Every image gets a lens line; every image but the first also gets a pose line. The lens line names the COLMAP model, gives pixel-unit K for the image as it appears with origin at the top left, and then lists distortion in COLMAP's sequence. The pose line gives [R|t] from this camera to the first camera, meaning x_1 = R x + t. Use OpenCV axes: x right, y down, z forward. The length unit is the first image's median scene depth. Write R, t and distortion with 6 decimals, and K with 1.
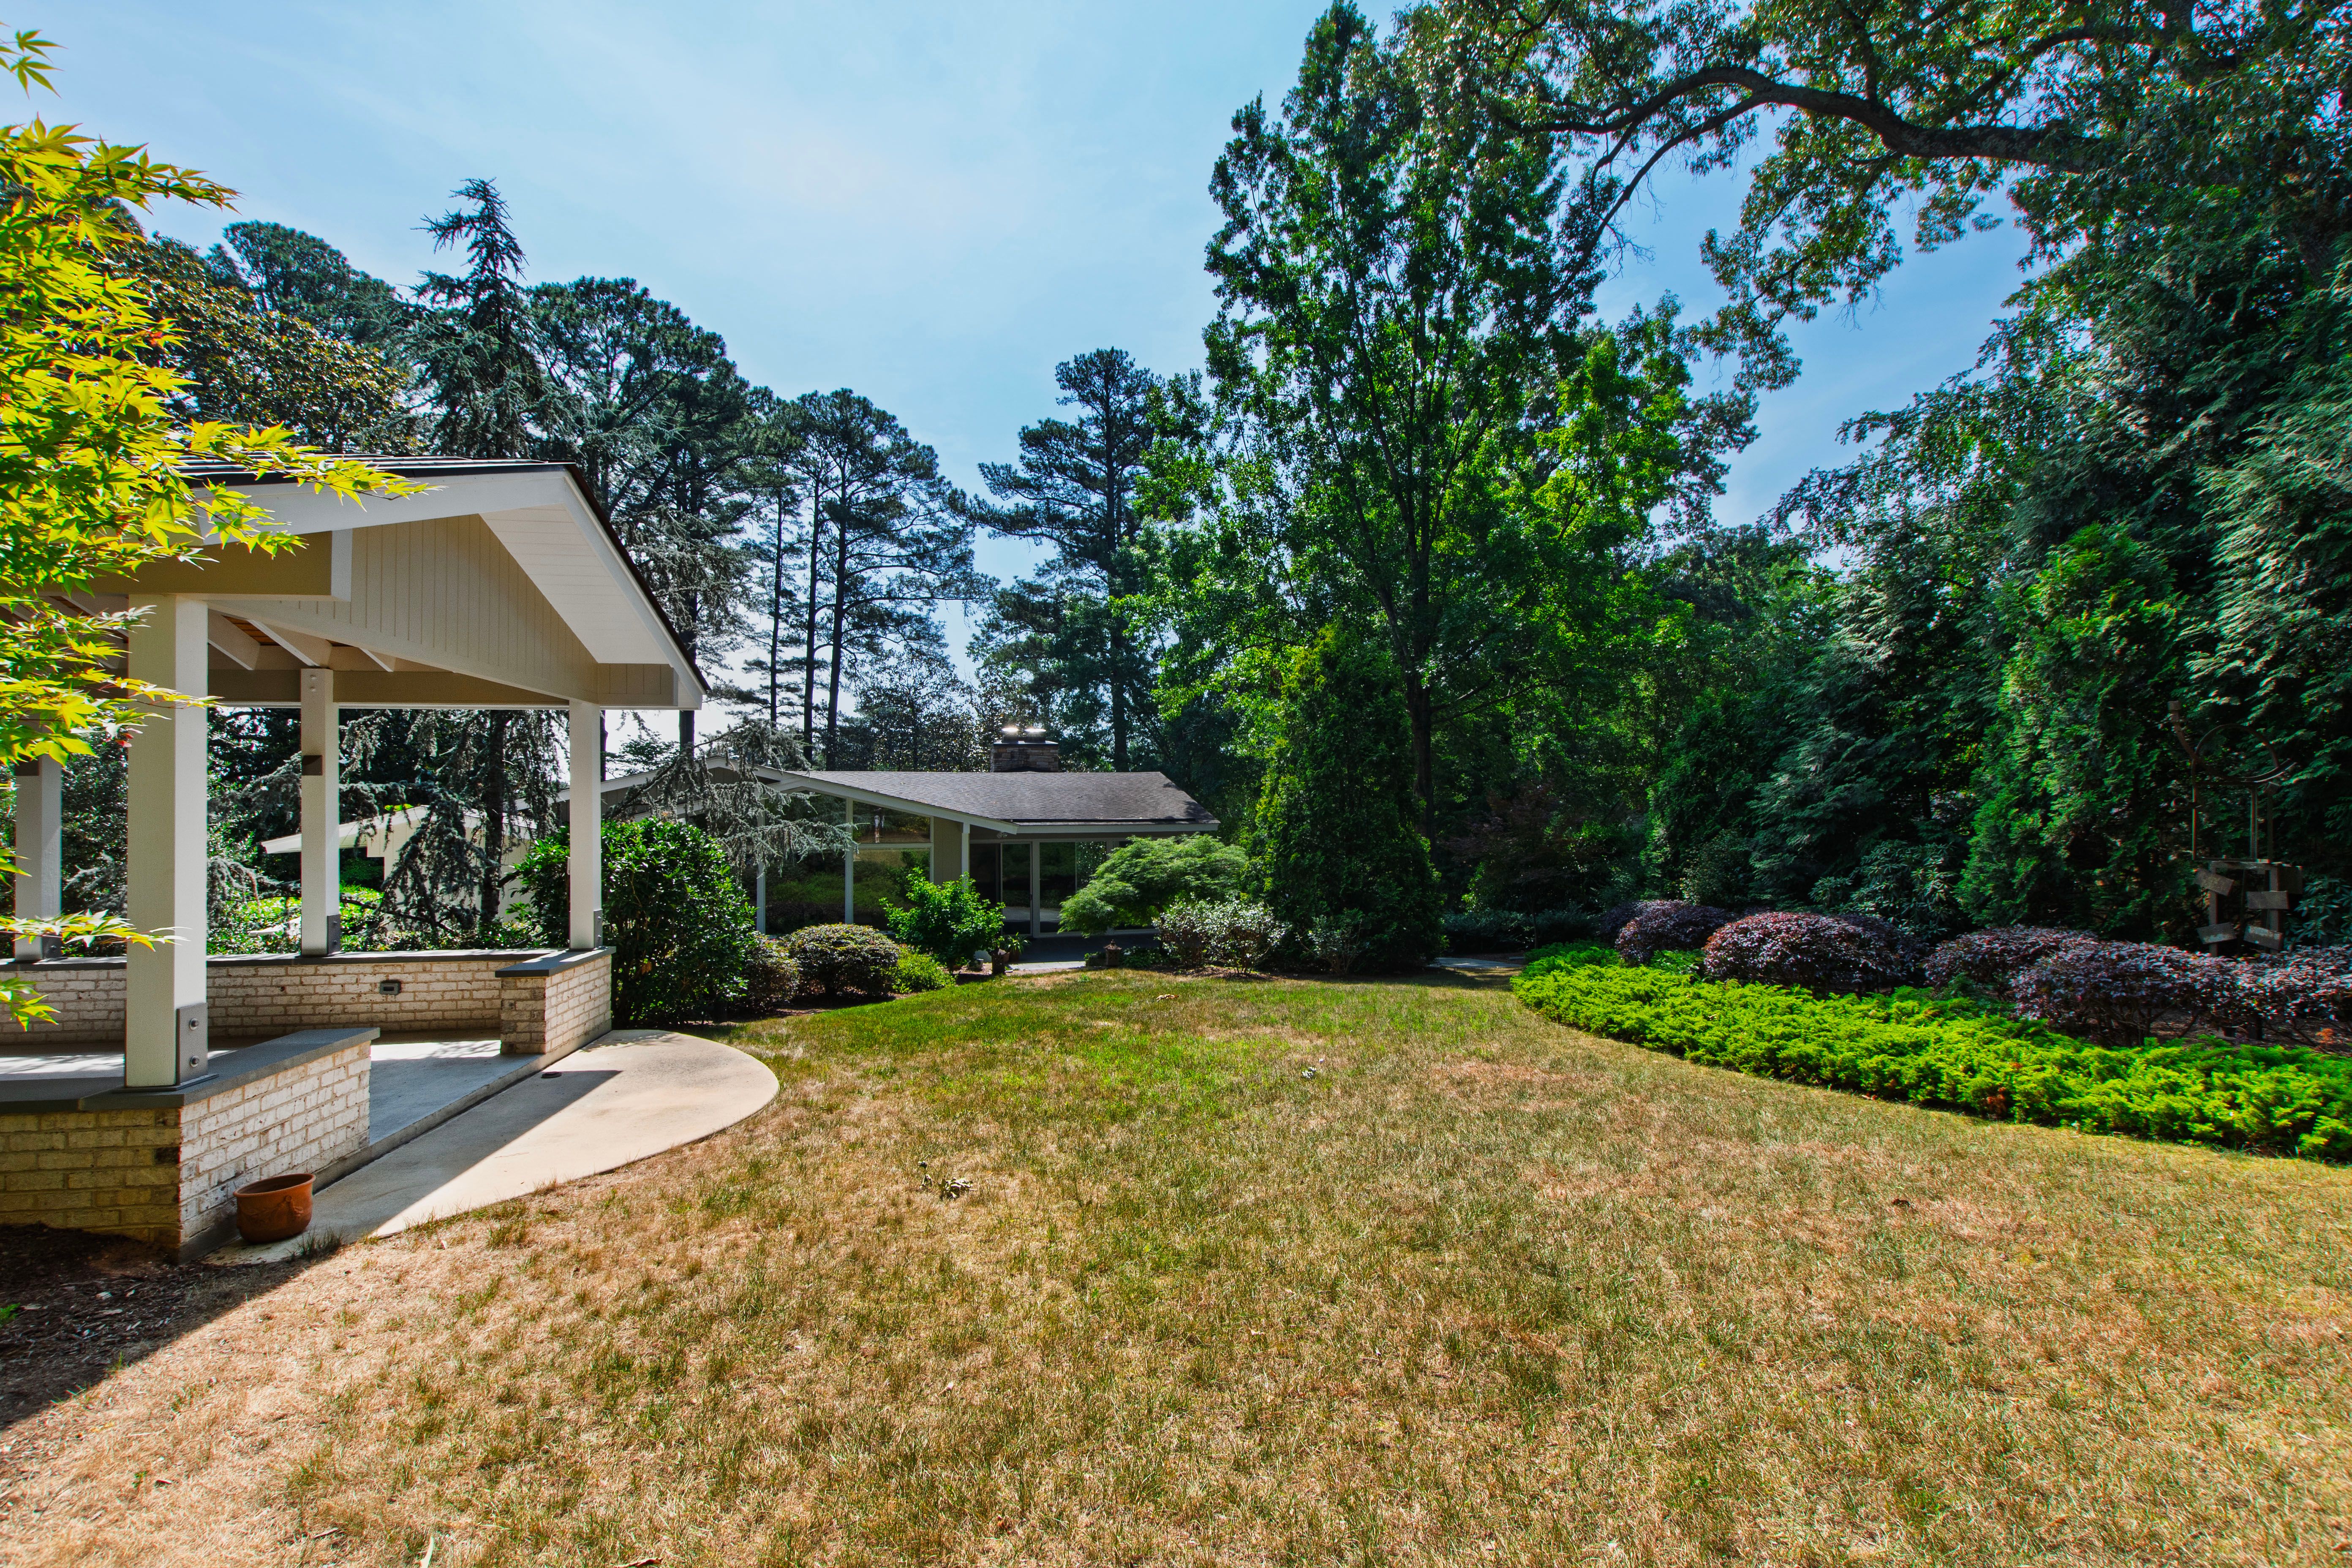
lens RADIAL K [[1033.8, 0, 1136.6], [0, 1033.8, 790.9], [0, 0, 1]] dist [0.001735, 0.000354]
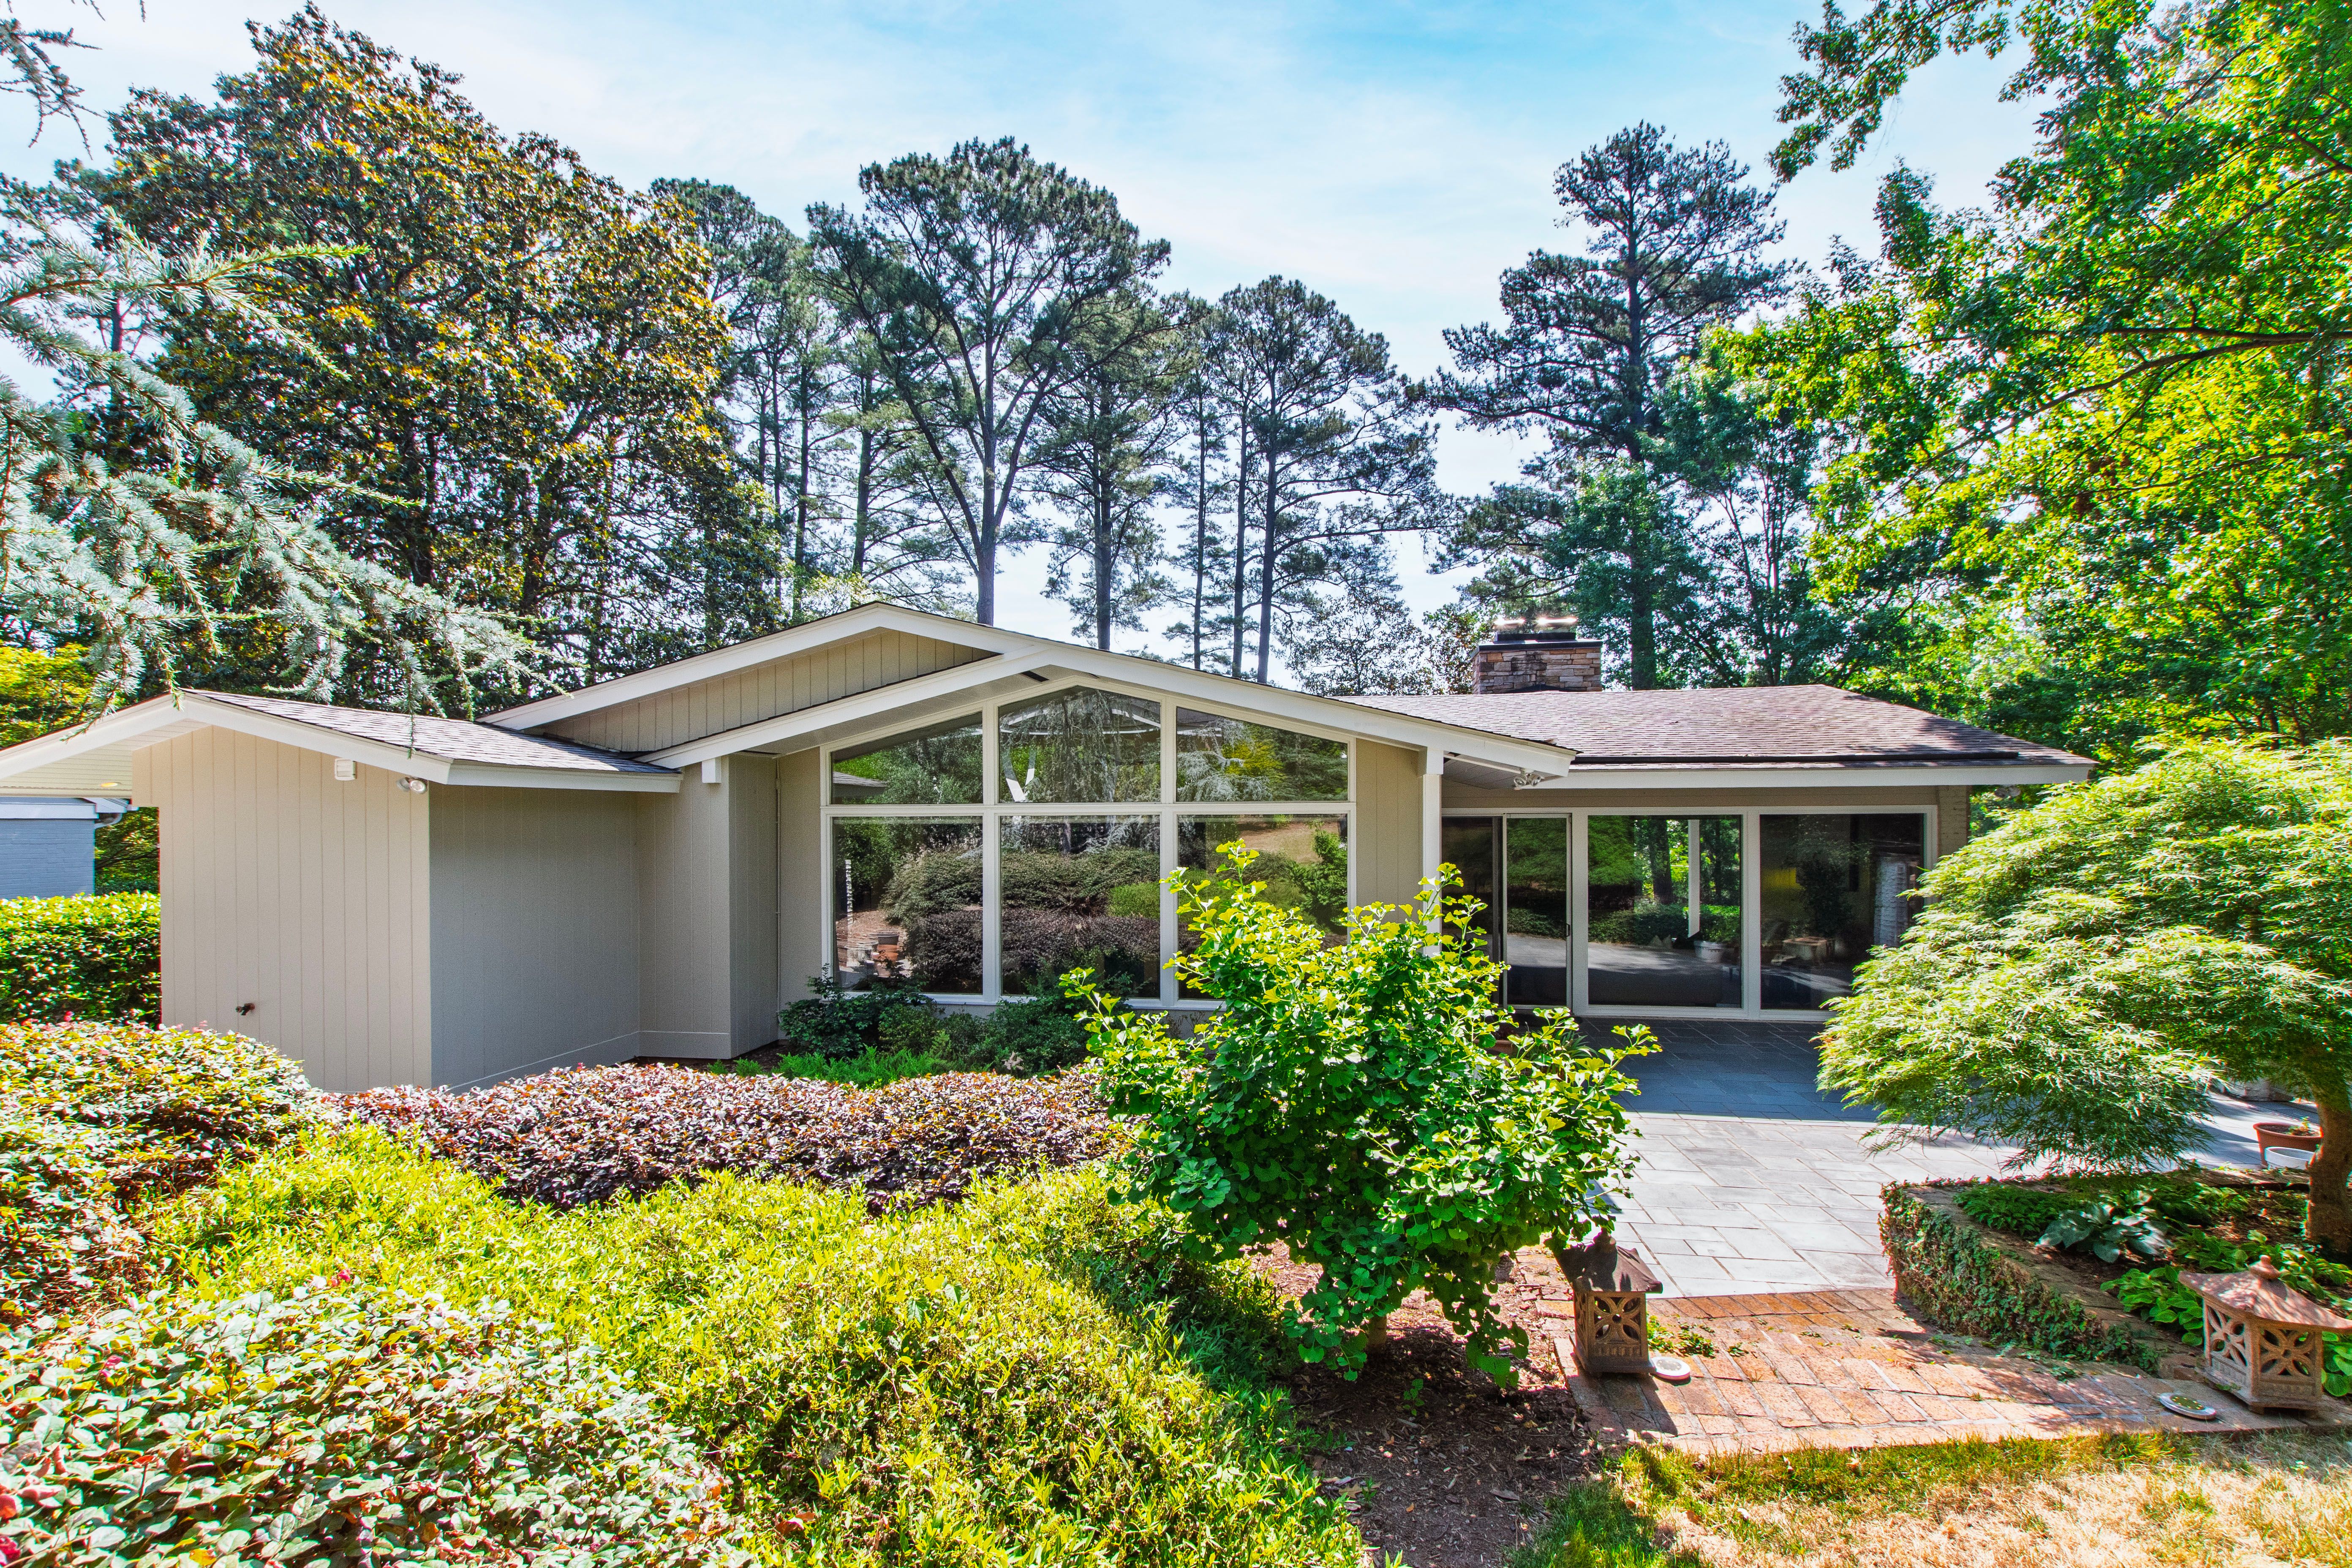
lens RADIAL K [[1029.8, 0, 1179.6], [0, 1029.8, 812.5], [0, 0, 1]] dist [-0.001023, -0.000035]
pose [[0.922943, 0.003821, -0.384919, -0.036237], [0.002345, 0.999876, 0.015546, 0.017628], [0.384931, -0.015251, 0.922820, 0.209768]]
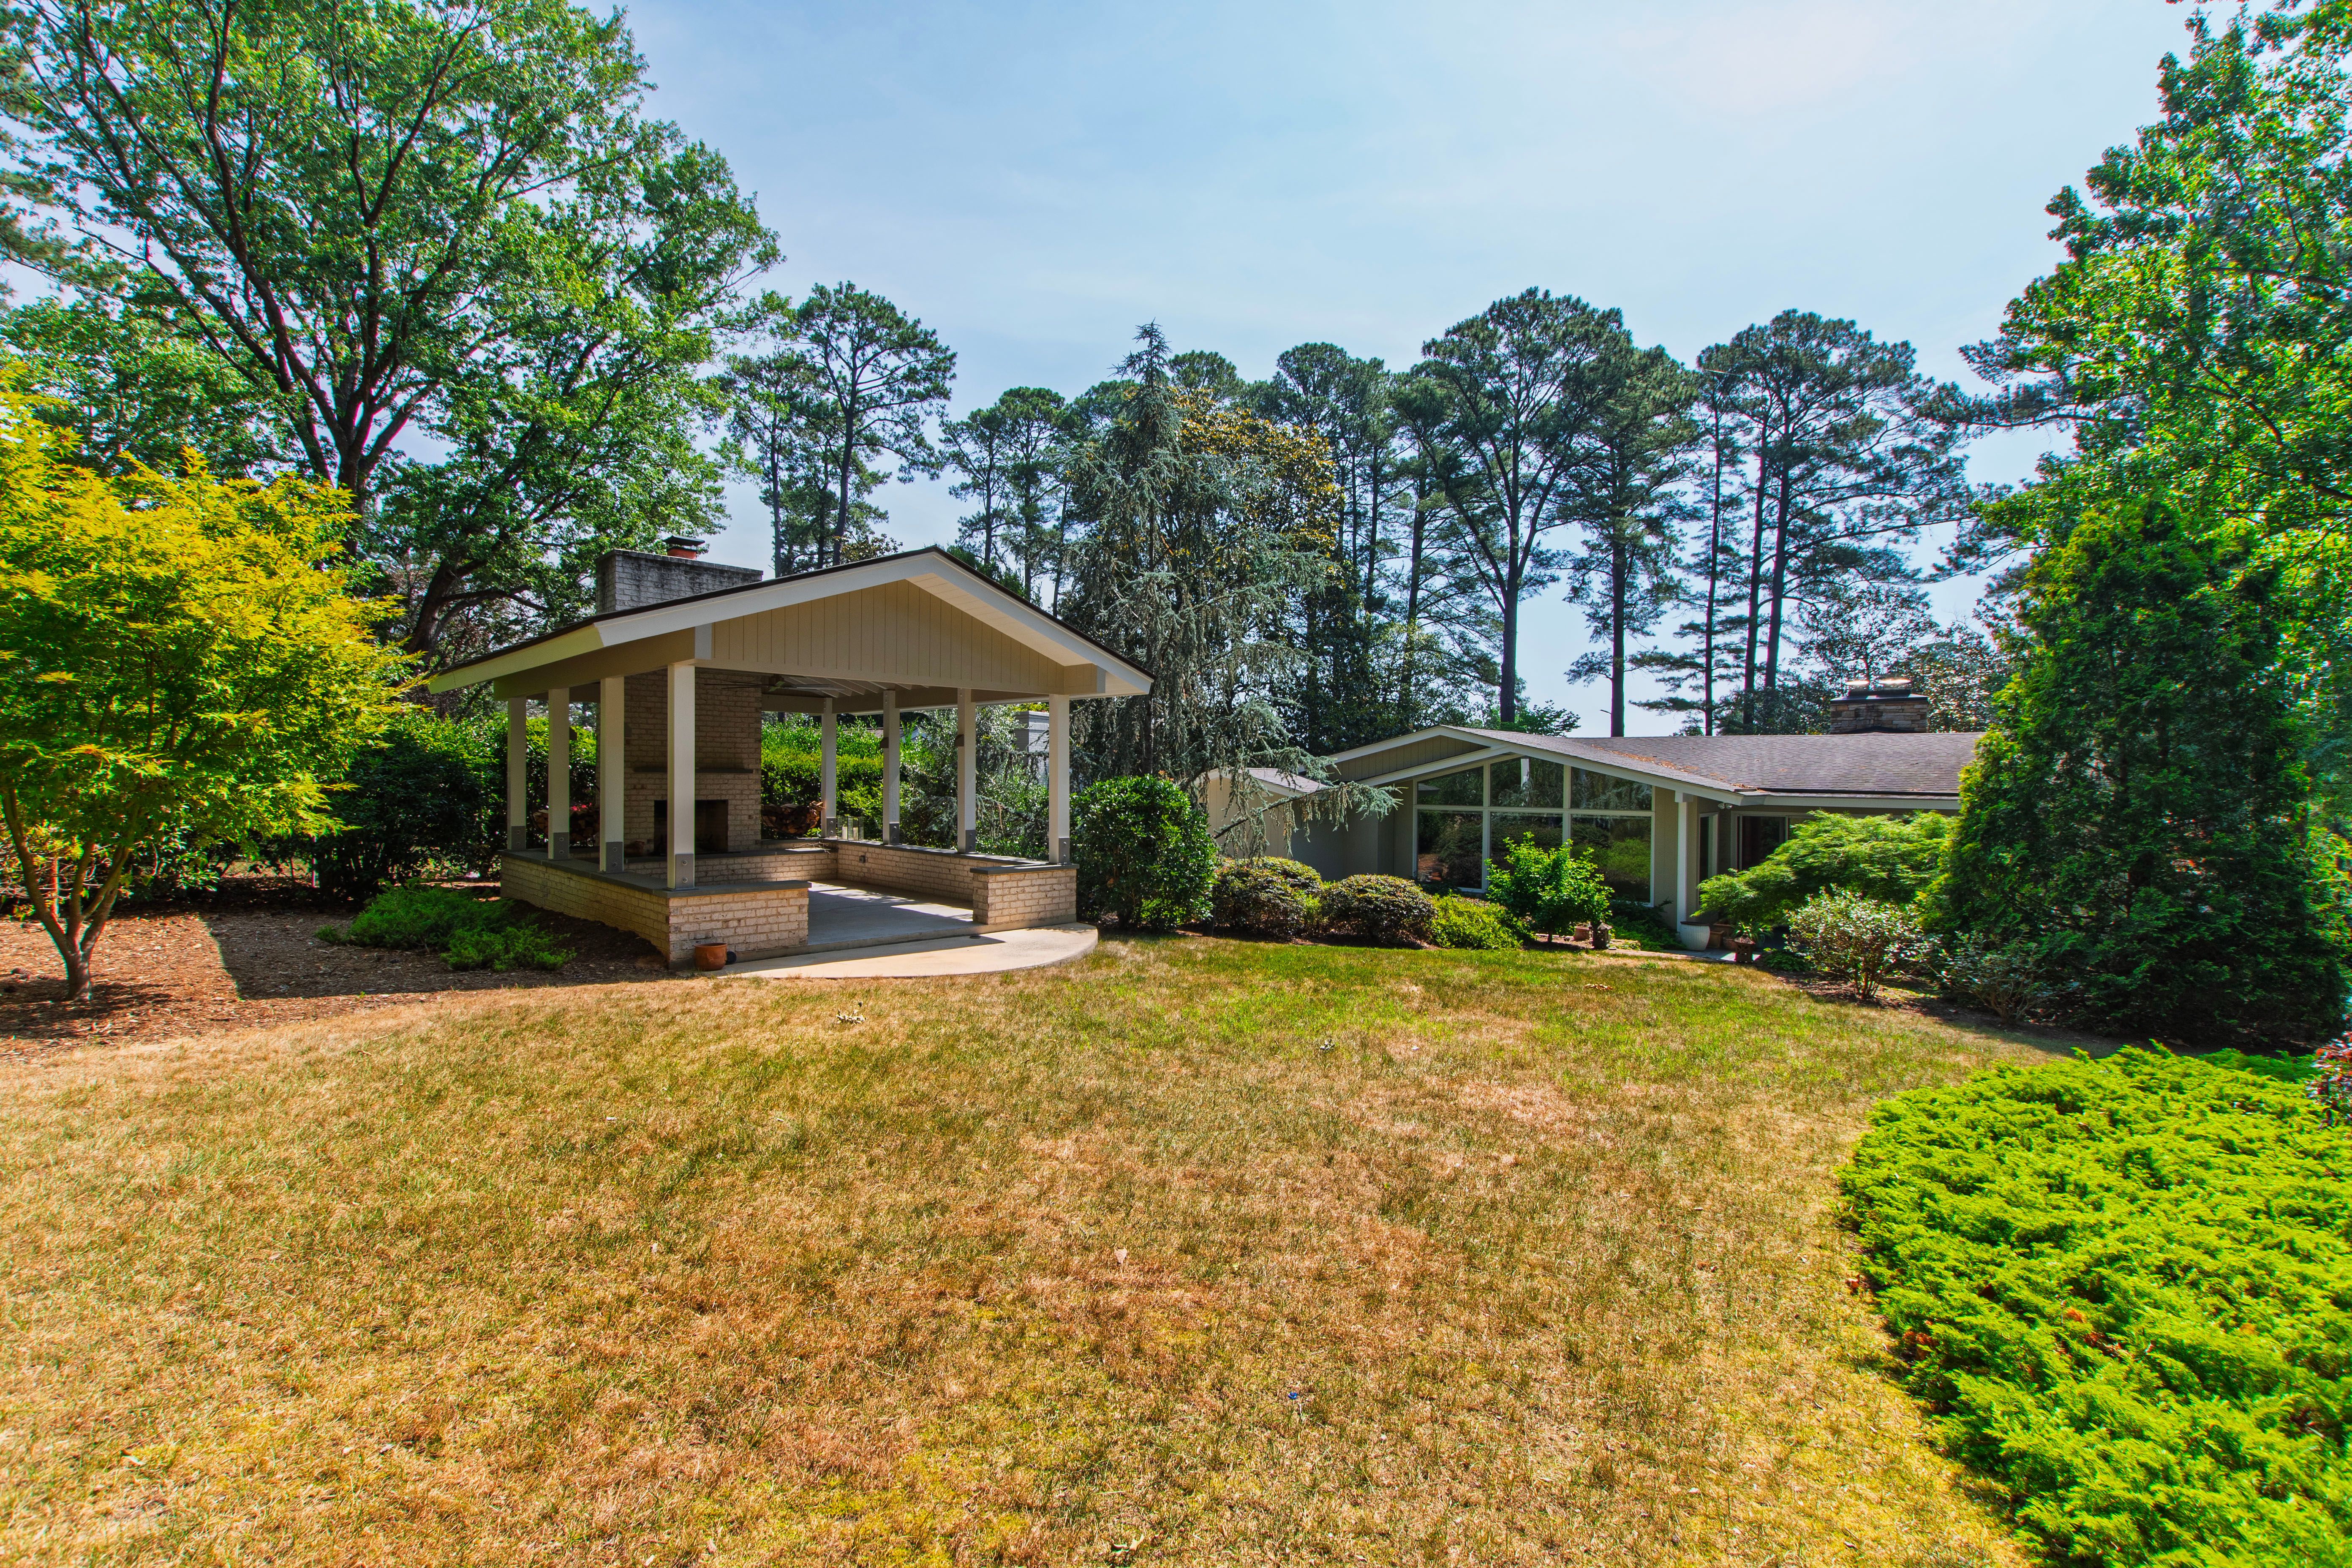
lens RADIAL K [[997.2, 0, 1176.0], [0, 997.2, 784.0], [0, 0, 1]] dist [0.014757, -0.000015]
pose [[0.606683, 0.021097, -0.794664, 0.094153], [-0.000172, 0.999651, 0.026408, 0.000225], [0.794944, -0.015884, 0.606475, 0.037429]]
